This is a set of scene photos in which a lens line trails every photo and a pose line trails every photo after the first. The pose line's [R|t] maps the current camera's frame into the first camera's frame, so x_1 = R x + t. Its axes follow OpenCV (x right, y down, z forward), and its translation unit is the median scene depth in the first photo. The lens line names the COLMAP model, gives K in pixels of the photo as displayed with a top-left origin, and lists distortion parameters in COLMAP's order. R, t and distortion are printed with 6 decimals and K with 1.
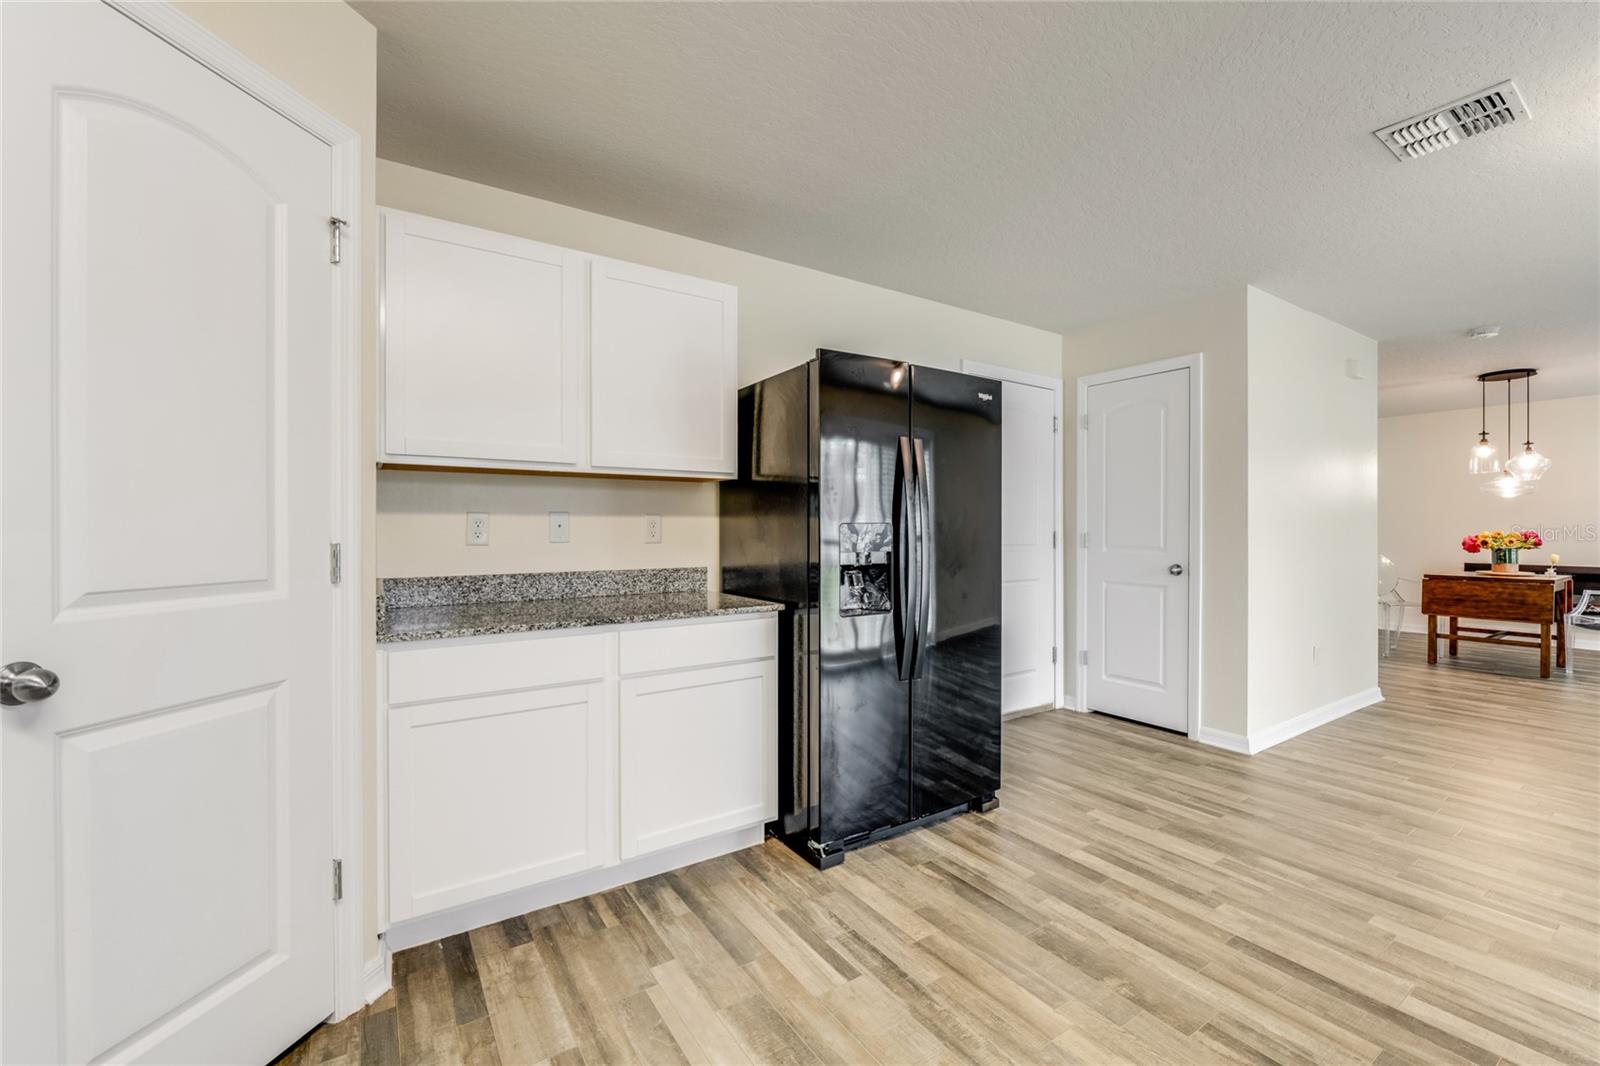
lens RADIAL K [[673.6, 0, 786.5], [0, 673.6, 520.8], [0, 0, 1]] dist [-0.015435, 0.000473]
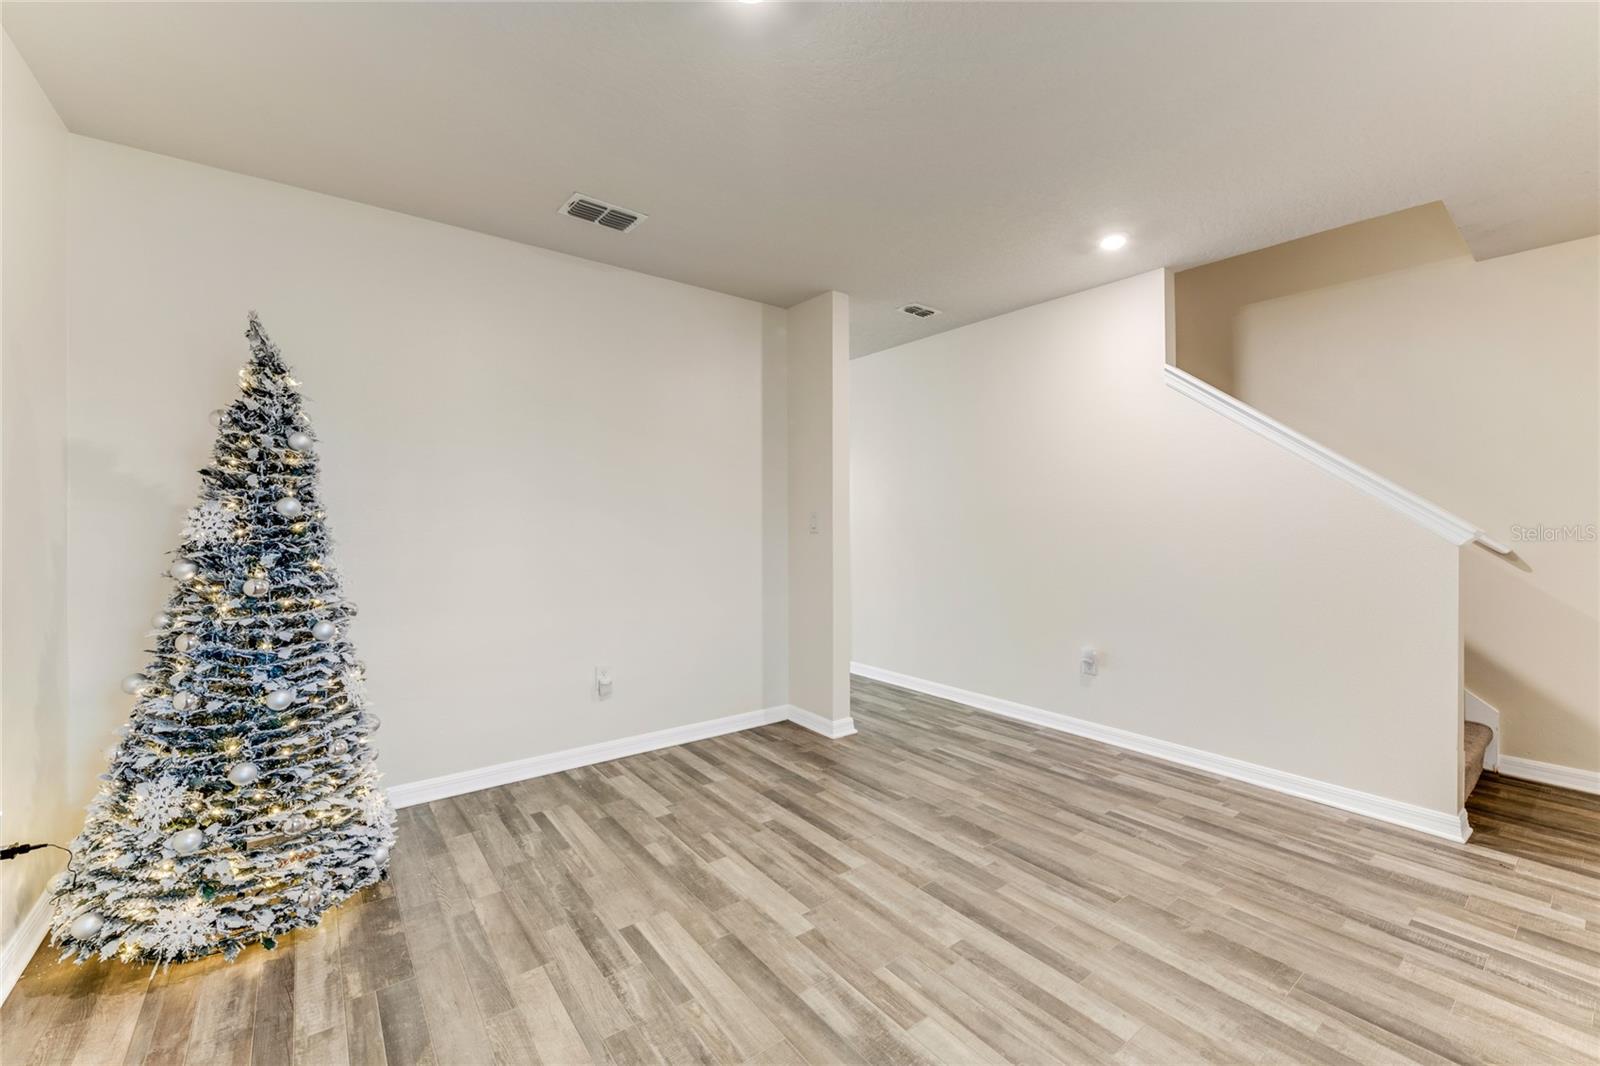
lens RADIAL K [[654.7, 0, 791.8], [0, 654.7, 530.3], [0, 0, 1]] dist [-0.009640, -0.000753]
pose [[-0.997272, -0.014686, -0.072340, 1.345591], [-0.015291, 0.999853, 0.007812, 0.017564], [0.072215, 0.008897, -0.997349, 2.166977]]
